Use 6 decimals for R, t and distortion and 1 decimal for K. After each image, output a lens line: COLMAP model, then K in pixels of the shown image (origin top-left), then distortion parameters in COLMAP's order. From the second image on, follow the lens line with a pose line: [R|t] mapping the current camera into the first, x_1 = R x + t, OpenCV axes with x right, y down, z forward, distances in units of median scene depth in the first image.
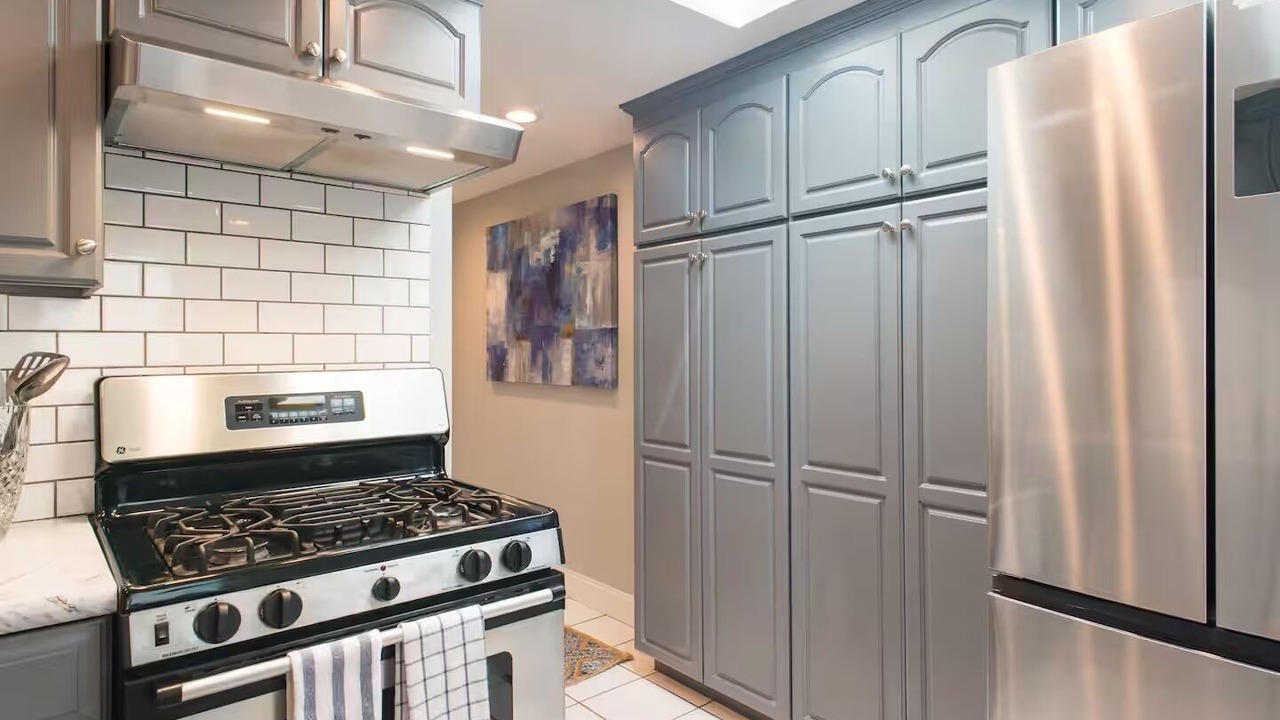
lens RADIAL K [[721.0, 0, 640.4], [0, 721.0, 341.0], [0, 0, 1]] dist [0.004364, -0.000797]
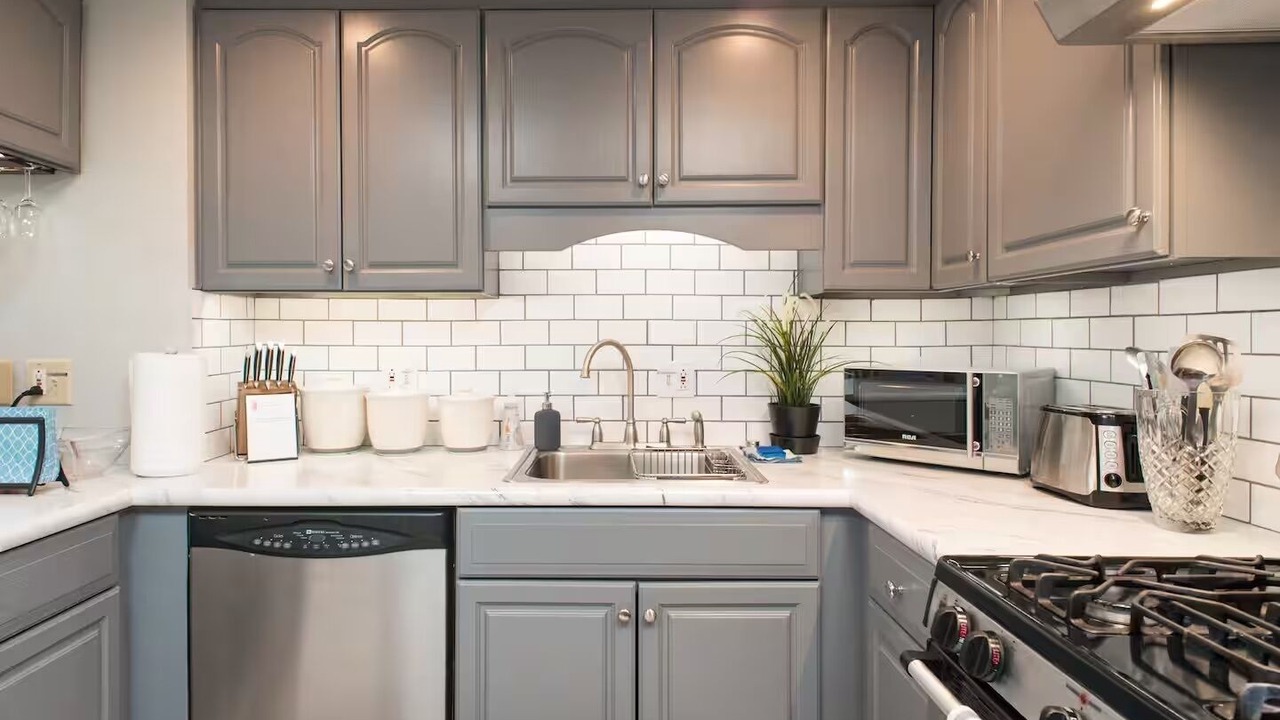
lens RADIAL K [[732.5, 0, 613.5], [0, 732.5, 347.9], [0, 0, 1]] dist [0.005588, 0.000289]
pose [[-0.652741, 0.011577, -0.757492, 0.297553], [0.012051, 0.999915, 0.004897, 0.016606], [0.757485, -0.005932, -0.652826, 0.956213]]
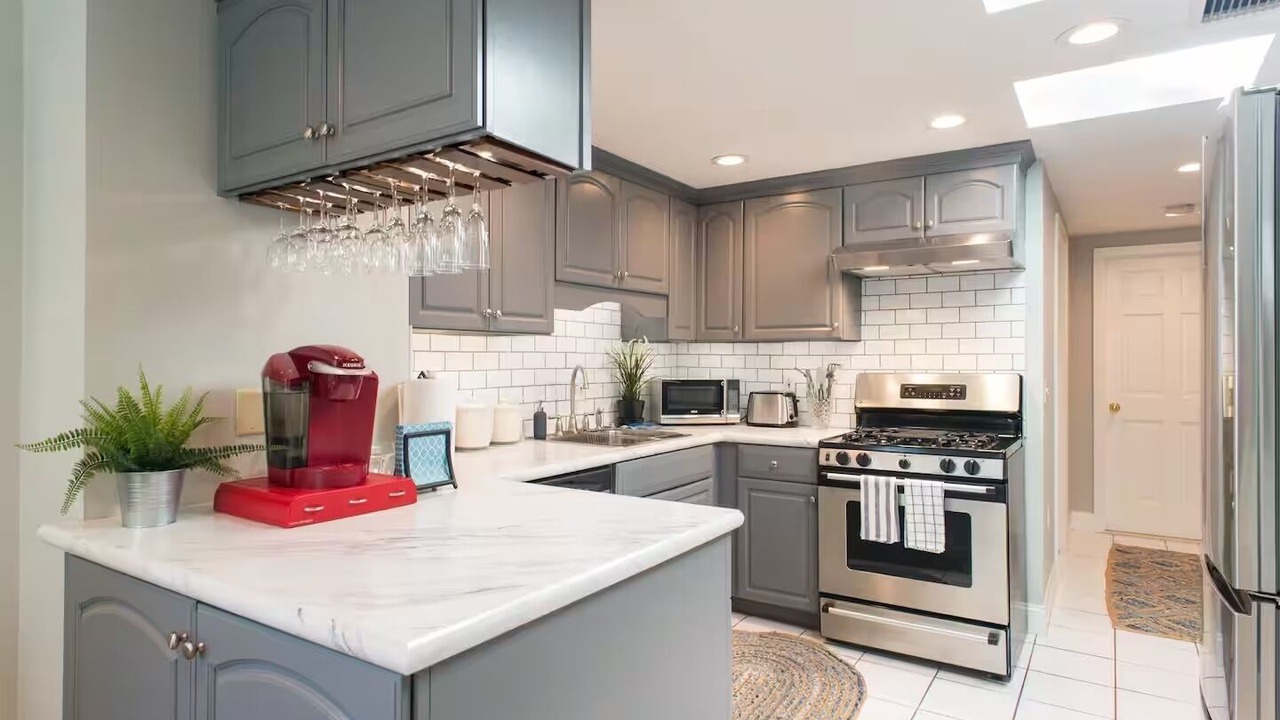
lens RADIAL K [[703.7, 0, 640.0], [0, 703.7, 360.0], [0, 0, 1]] dist [0.005037, -0.001344]
pose [[0.276103, 0.002446, -0.961125, 1.410323], [0.011545, 0.999916, 0.005861, -0.020228], [0.961059, -0.012715, 0.276051, -0.407388]]
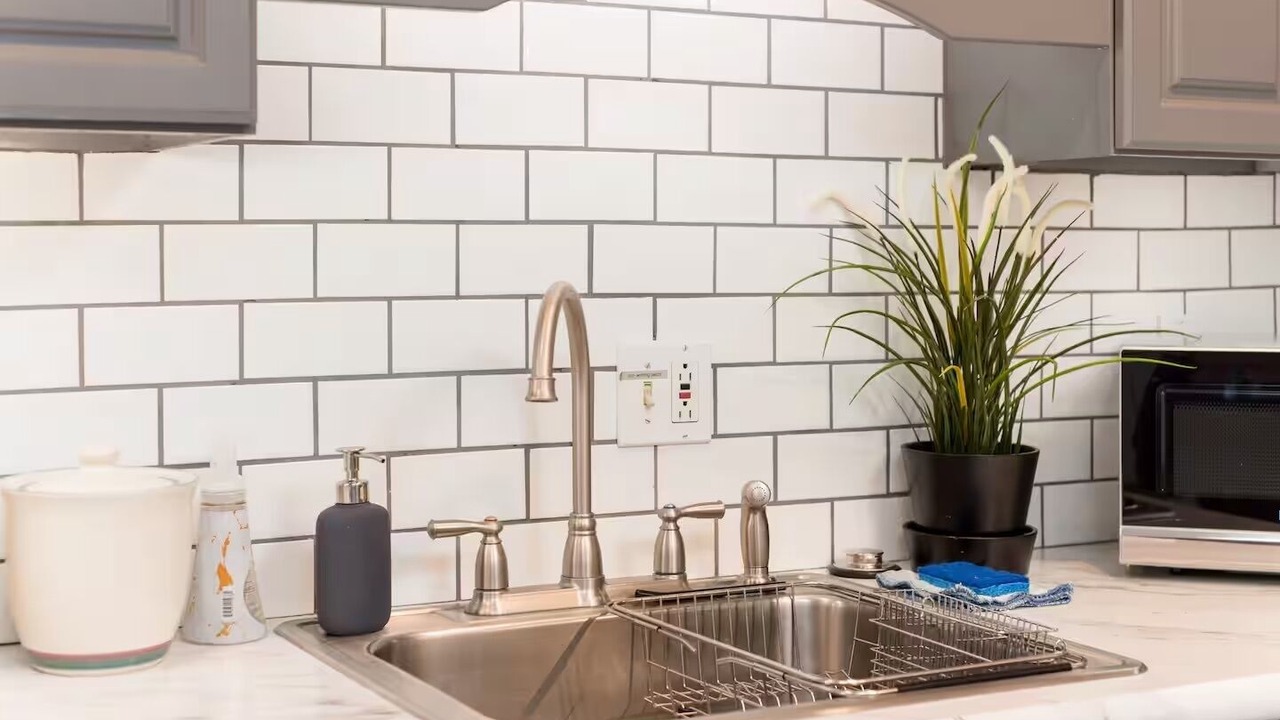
lens RADIAL K [[1918.9, 0, 641.2], [0, 1918.9, 257.3], [0, 0, 1]] dist [0.014594, -0.005555]
pose [[-0.215104, 0.004616, -0.976580, 0.432996], [0.018507, 0.999829, 0.000650, -0.009060], [0.976416, -0.017934, -0.215152, 0.339314]]
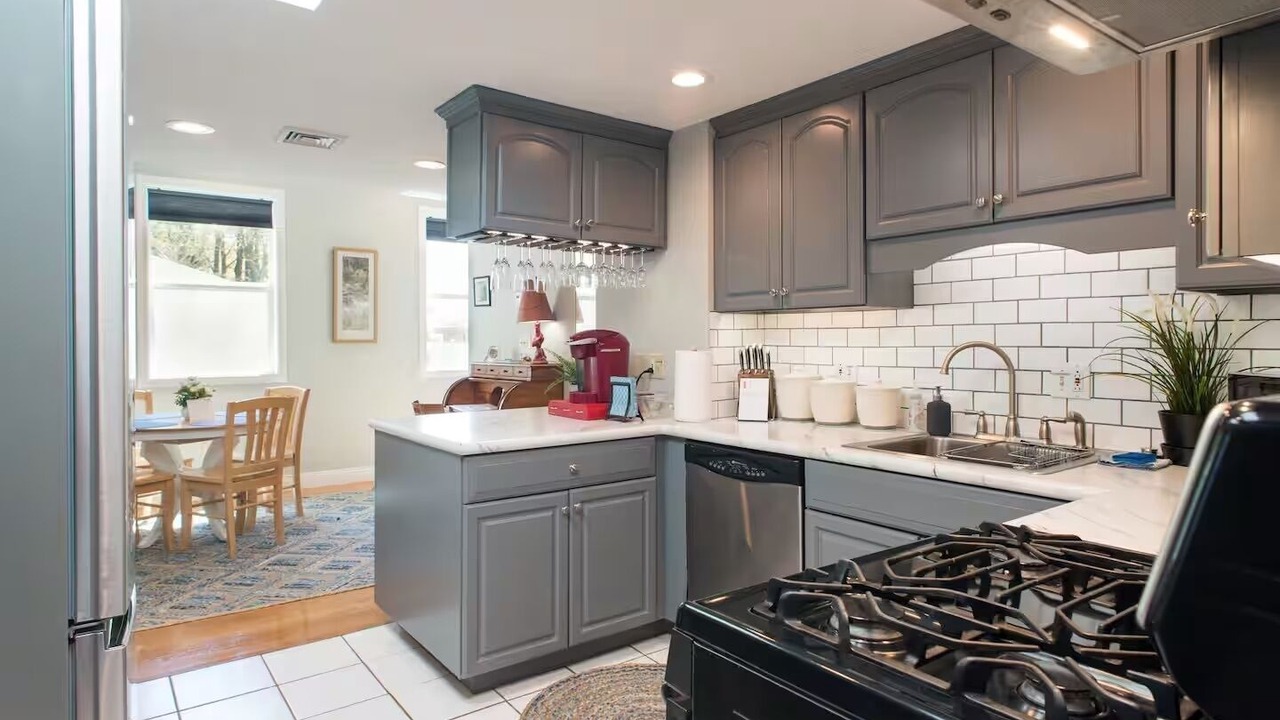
lens RADIAL K [[721.0, 0, 640.4], [0, 721.0, 341.0], [0, 0, 1]] dist [0.004364, -0.000797]
pose [[-0.998238, 0.004420, 0.059168, -0.123792], [0.003513, 0.999875, -0.015421, 0.027381], [-0.059229, -0.015186, -0.998129, 1.654914]]
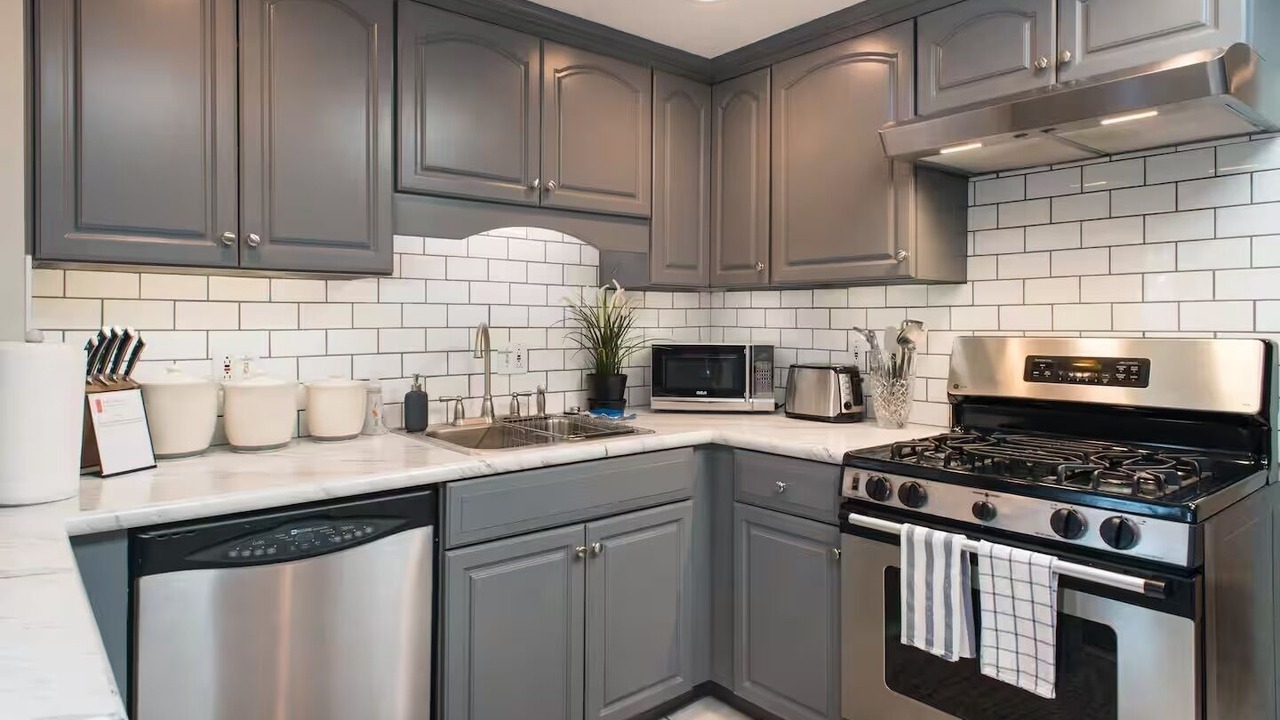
lens RADIAL K [[743.2, 0, 640.7], [0, 743.2, 326.6], [0, 0, 1]] dist [0.004278, -0.000611]
pose [[-0.006568, 0.009209, -0.999936, 0.798331], [0.013652, 0.999865, 0.009118, 0.006032], [0.999885, -0.013591, -0.006693, 0.365137]]
